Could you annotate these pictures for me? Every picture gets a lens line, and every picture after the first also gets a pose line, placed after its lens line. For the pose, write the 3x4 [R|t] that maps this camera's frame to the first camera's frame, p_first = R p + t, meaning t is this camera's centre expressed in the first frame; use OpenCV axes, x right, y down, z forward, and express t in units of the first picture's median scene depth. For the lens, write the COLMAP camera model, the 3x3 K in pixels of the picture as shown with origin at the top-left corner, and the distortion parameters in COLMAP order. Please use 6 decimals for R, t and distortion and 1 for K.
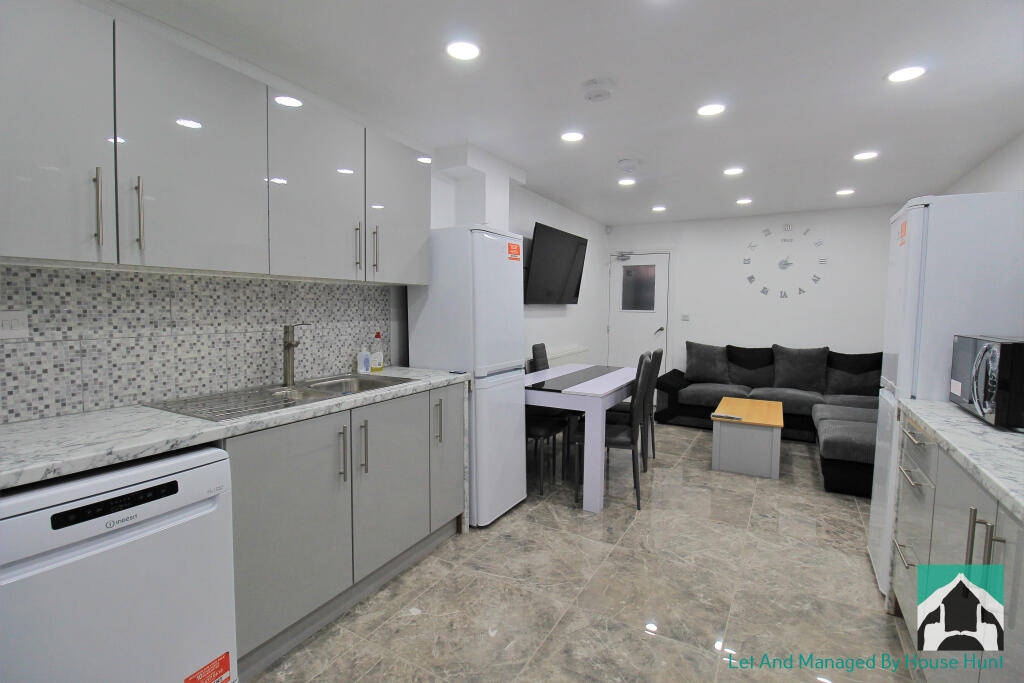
lens RADIAL K [[477.8, 0, 513.9], [0, 477.8, 338.1], [0, 0, 1]] dist [-0.014387, -0.000860]
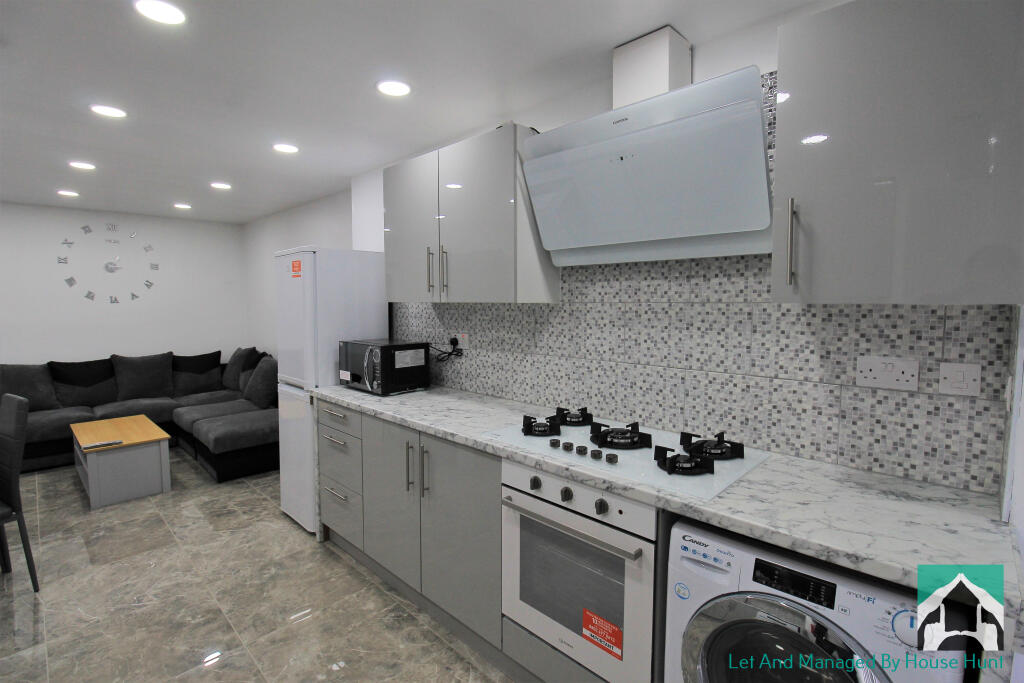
lens RADIAL K [[477.8, 0, 515.2], [0, 477.8, 339.4], [0, 0, 1]] dist [-0.014387, -0.000860]
pose [[0.244343, -0.083577, 0.966080, -0.204364], [0.066786, 0.995363, 0.069219, -0.040102], [-0.967386, 0.047608, 0.248792, 0.032606]]
